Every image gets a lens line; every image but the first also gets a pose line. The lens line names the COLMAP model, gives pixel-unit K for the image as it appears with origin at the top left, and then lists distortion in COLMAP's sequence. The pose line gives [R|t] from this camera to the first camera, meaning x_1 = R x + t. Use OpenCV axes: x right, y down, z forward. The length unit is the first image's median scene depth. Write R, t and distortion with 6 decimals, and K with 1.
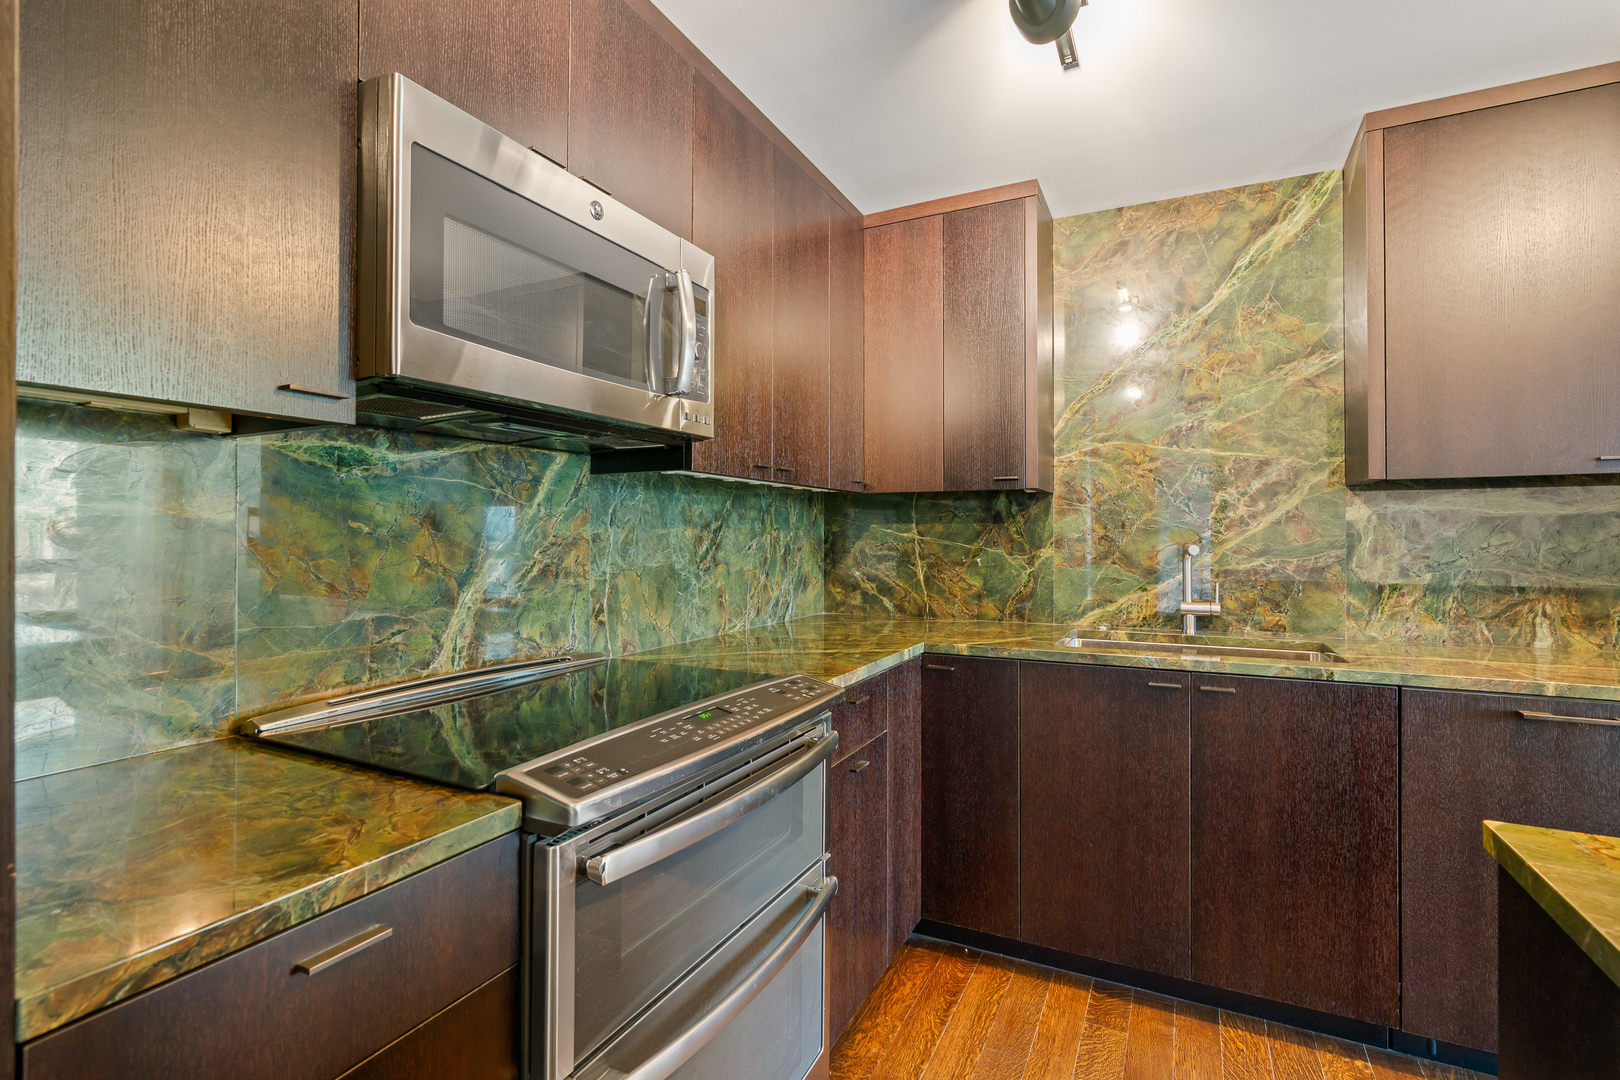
lens RADIAL K [[744.3, 0, 810.9], [0, 744.3, 535.2], [0, 0, 1]] dist [-0.010053, 0.004004]
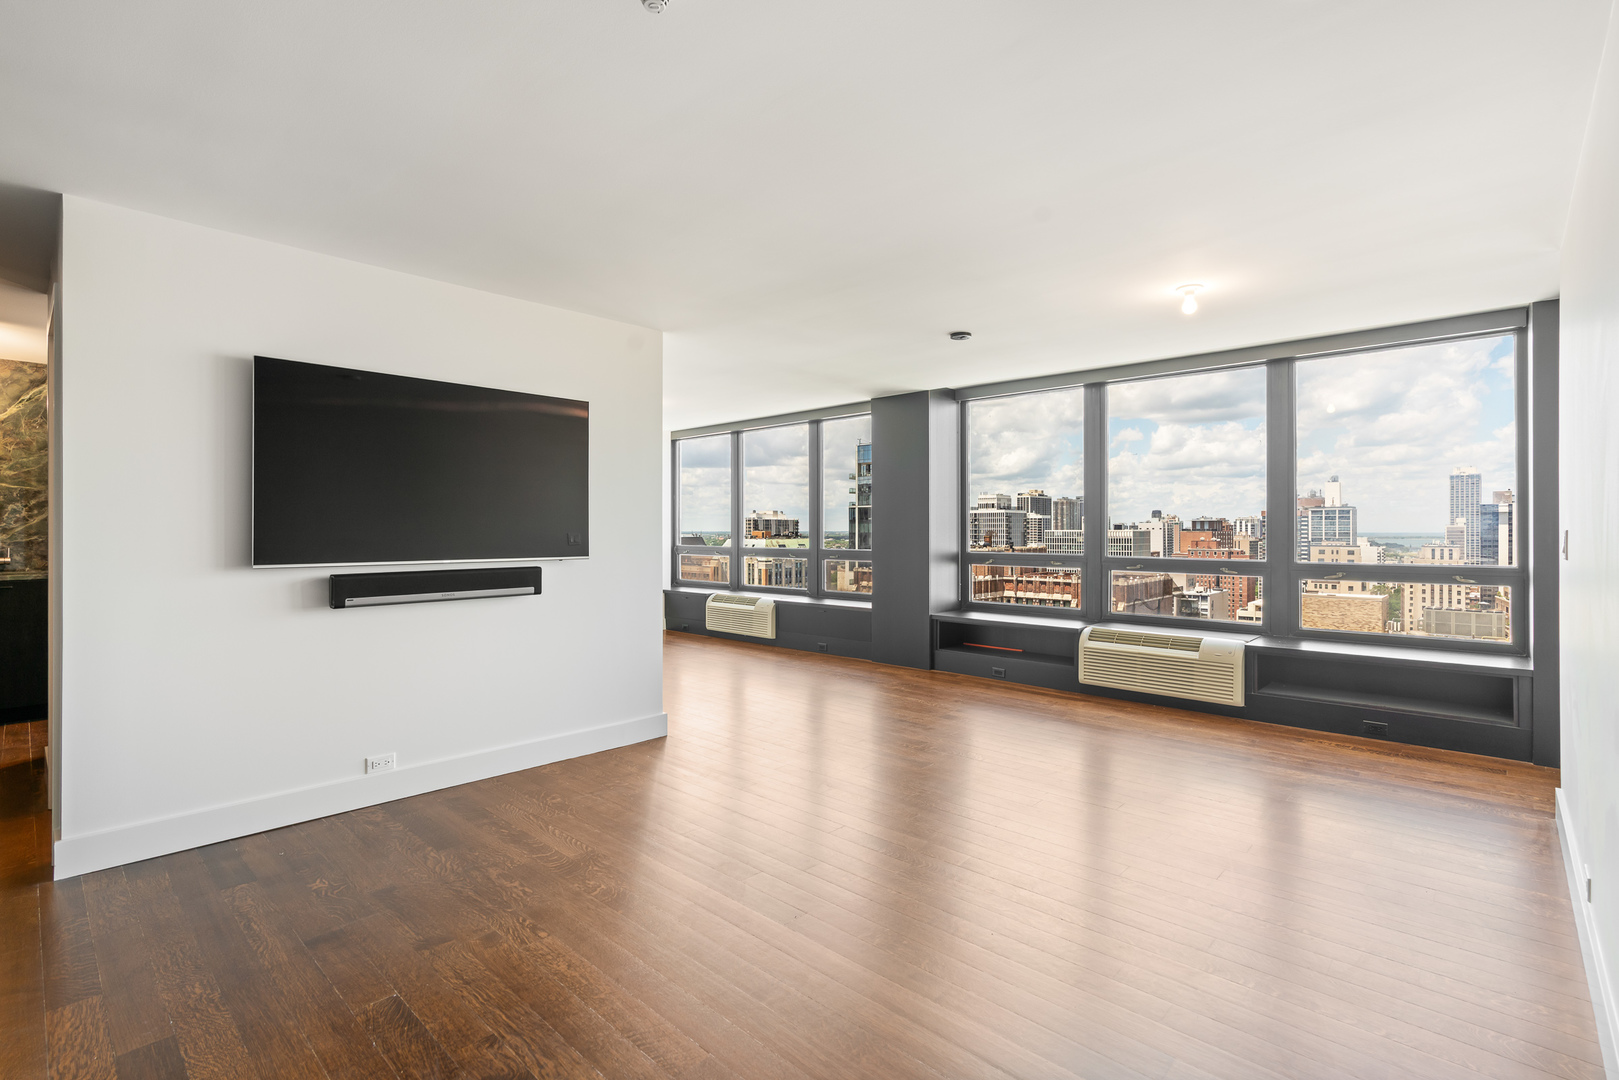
lens RADIAL K [[743.8, 0, 821.3], [0, 743.8, 527.9], [0, 0, 1]] dist [-0.010053, 0.004004]
pose [[0.282284, 0.002183, 0.959328, -0.815652], [0.000764, 0.999997, -0.002500, 0.014450], [-0.959331, 0.001439, 0.282281, -1.809029]]
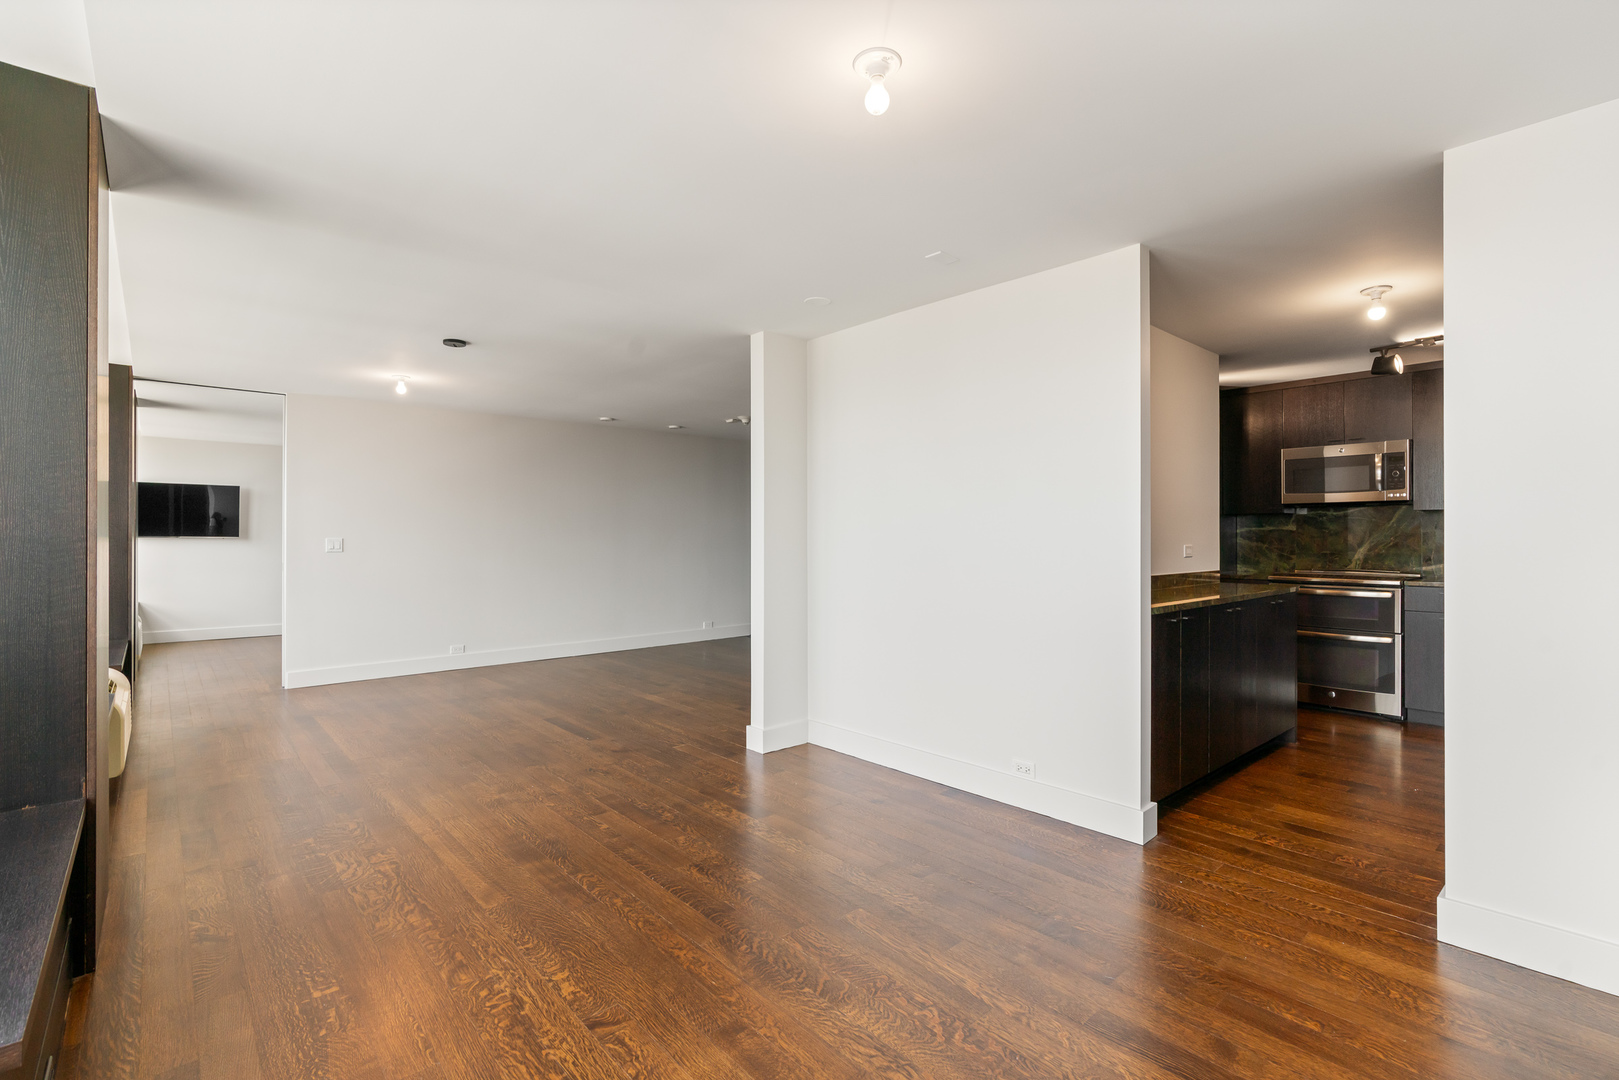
lens RADIAL K [[743.8, 0, 803.7], [0, 743.8, 538.6], [0, 0, 1]] dist [-0.010053, 0.004004]
pose [[-0.383590, 0.002102, -0.923501, 2.499558], [0.002052, 0.999997, 0.001424, 0.011999], [0.923501, -0.001348, -0.383593, -0.076291]]
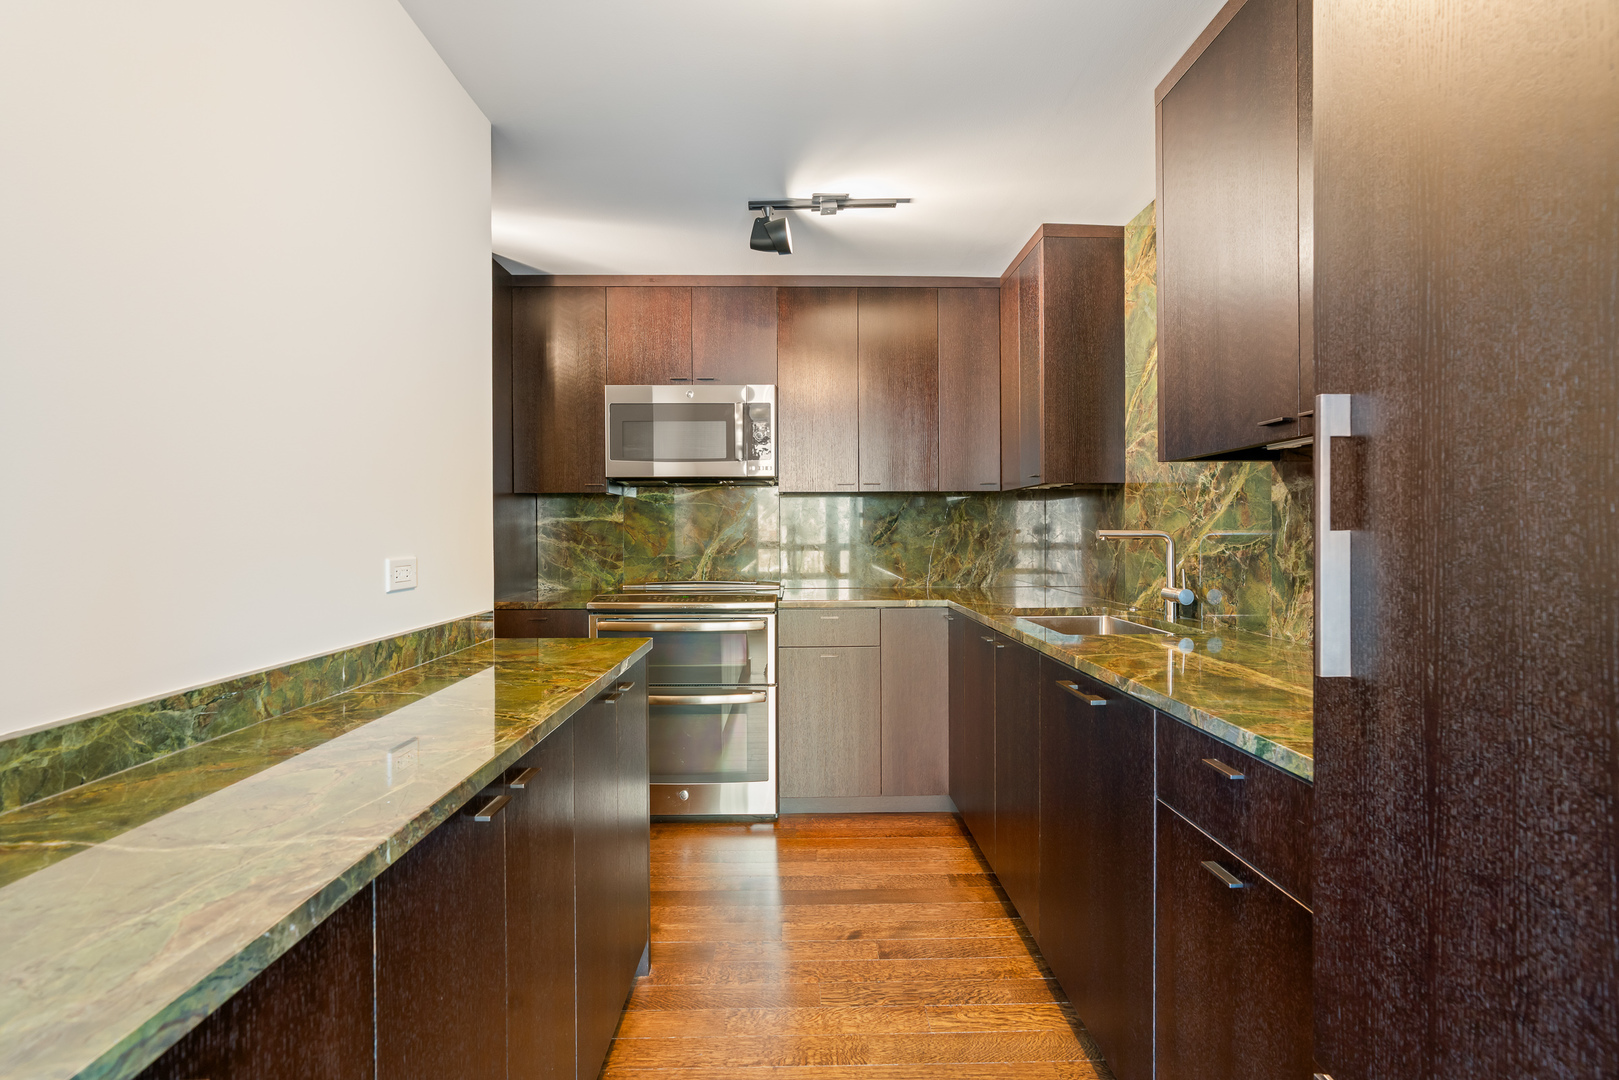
lens RADIAL K [[743.8, 0, 821.1], [0, 743.8, 535.7], [0, 0, 1]] dist [-0.010053, 0.004004]
pose [[0.471126, 0.004067, -0.882056, 1.186562], [0.005555, 0.999956, 0.007577, 0.010507], [0.882048, -0.008469, 0.471083, 0.117542]]
